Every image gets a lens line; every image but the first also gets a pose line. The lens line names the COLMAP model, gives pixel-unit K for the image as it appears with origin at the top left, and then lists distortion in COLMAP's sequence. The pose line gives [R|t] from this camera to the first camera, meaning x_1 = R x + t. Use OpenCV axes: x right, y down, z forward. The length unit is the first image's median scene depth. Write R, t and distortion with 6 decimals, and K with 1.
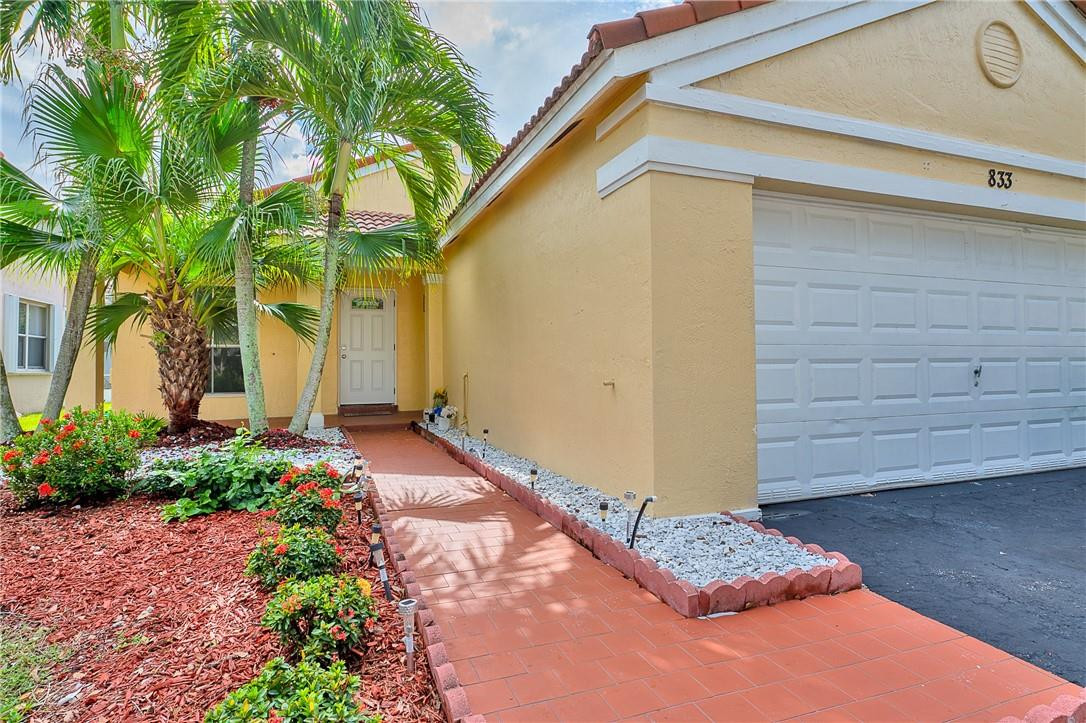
lens RADIAL K [[482.4, 0, 545.7], [0, 482.4, 359.1], [0, 0, 1]] dist [-0.002279, -0.000772]
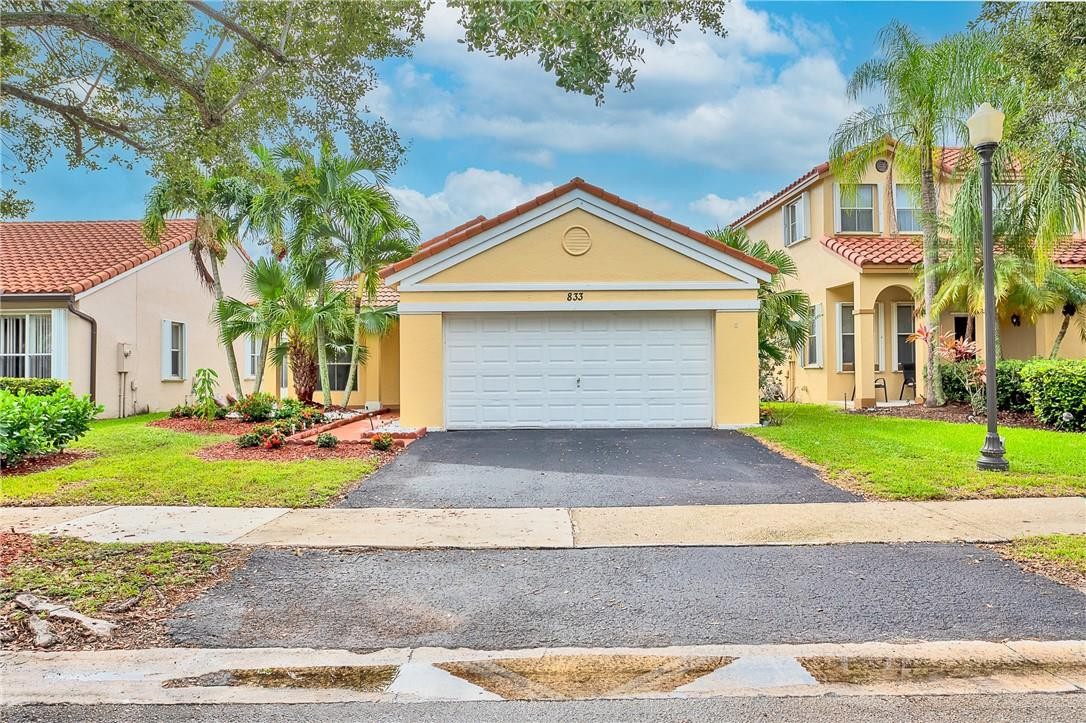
lens RADIAL K [[482.4, 0, 545.7], [0, 482.4, 359.1], [0, 0, 1]] dist [-0.002279, -0.000772]
pose [[0.957957, -0.007660, -0.286810, 1.039027], [0.003623, 0.999887, -0.014605, -0.030588], [0.286890, 0.012952, 0.957876, -0.874035]]
